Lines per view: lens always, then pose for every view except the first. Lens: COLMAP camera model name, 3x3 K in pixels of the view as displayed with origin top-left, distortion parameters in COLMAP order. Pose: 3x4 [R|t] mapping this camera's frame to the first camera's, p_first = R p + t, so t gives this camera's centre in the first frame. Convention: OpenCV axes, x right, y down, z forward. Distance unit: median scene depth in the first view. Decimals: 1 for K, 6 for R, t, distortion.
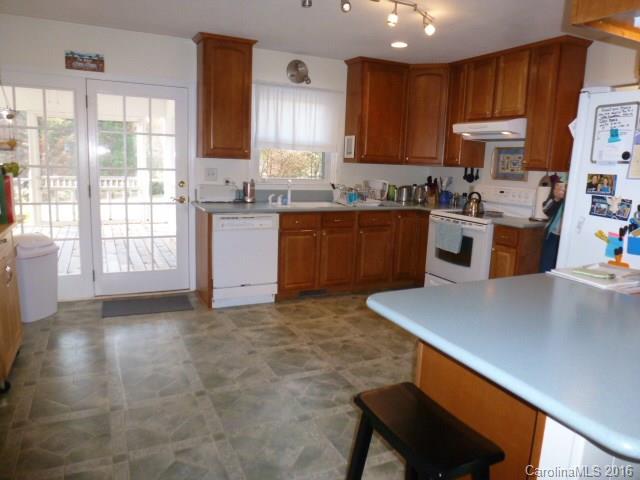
lens RADIAL K [[452.9, 0, 325.6], [0, 452.9, 236.4], [0, 0, 1]] dist [-0.050339, 0.001351]
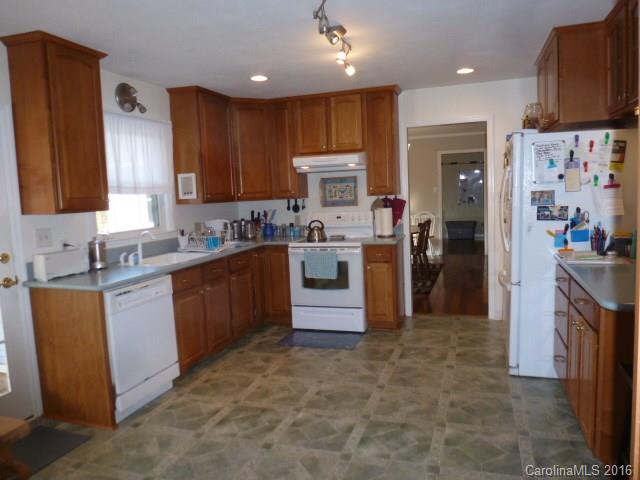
lens RADIAL K [[452.9, 0, 330.4], [0, 452.9, 234.1], [0, 0, 1]] dist [-0.050339, 0.001351]
pose [[0.700080, -0.131428, 0.701865, -0.451600], [0.185535, 0.982637, -0.001059, -0.066617], [-0.689539, 0.130962, 0.712309, 0.243559]]
